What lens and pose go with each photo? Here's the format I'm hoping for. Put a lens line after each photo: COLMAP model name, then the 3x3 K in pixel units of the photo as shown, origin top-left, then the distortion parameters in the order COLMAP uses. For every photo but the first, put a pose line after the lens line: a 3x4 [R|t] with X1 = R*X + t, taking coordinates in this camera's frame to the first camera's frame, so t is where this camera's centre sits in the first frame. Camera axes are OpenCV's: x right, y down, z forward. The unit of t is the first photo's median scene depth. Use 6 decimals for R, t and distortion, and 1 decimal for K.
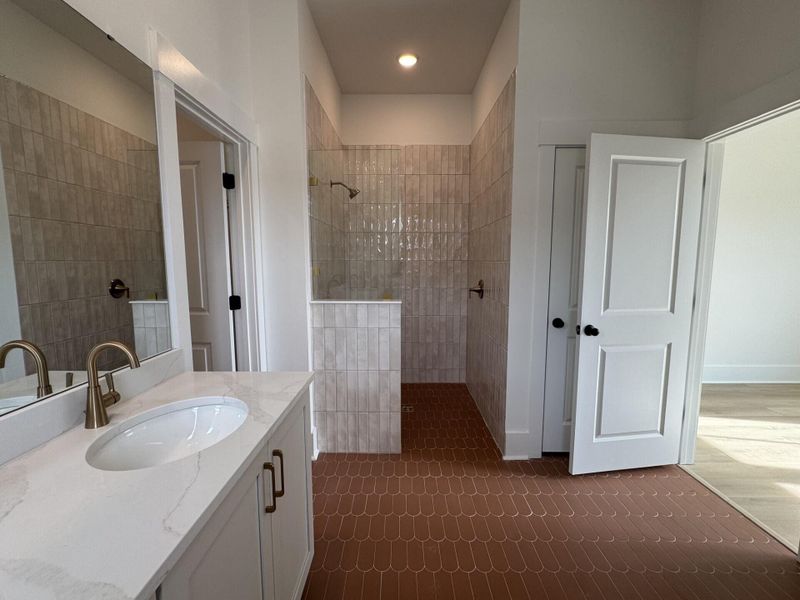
lens RADIAL K [[364.7, 0, 398.9], [0, 364.7, 300.2], [0, 0, 1]] dist [0.000794, -0.001131]
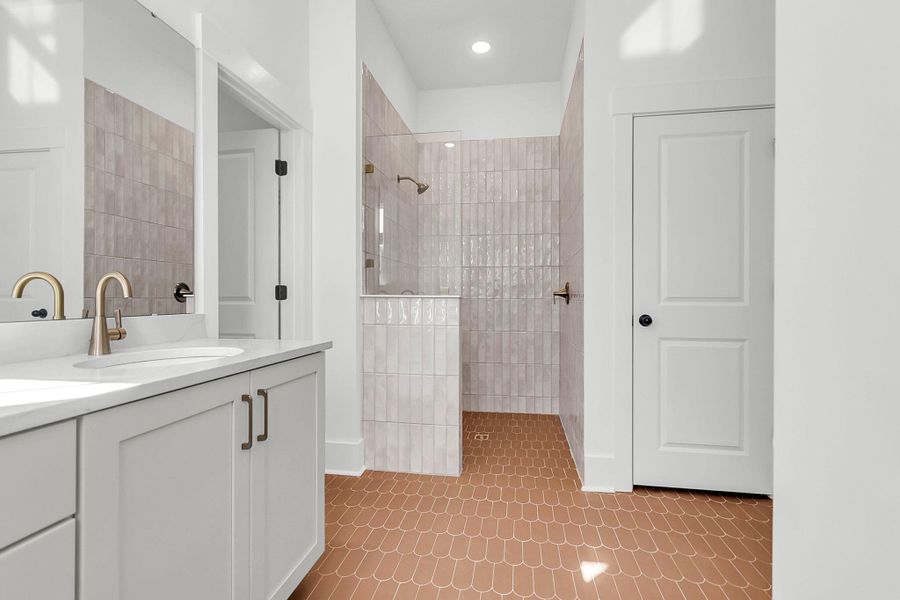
lens RADIAL K [[434.4, 0, 455.0], [0, 434.4, 298.7], [0, 0, 1]] dist [0.005517, 0.001333]
pose [[0.988732, 0.002573, -0.149675, 0.136780], [-0.019515, 0.993535, -0.111833, 0.115911], [0.148420, 0.113494, 0.982390, -0.032645]]
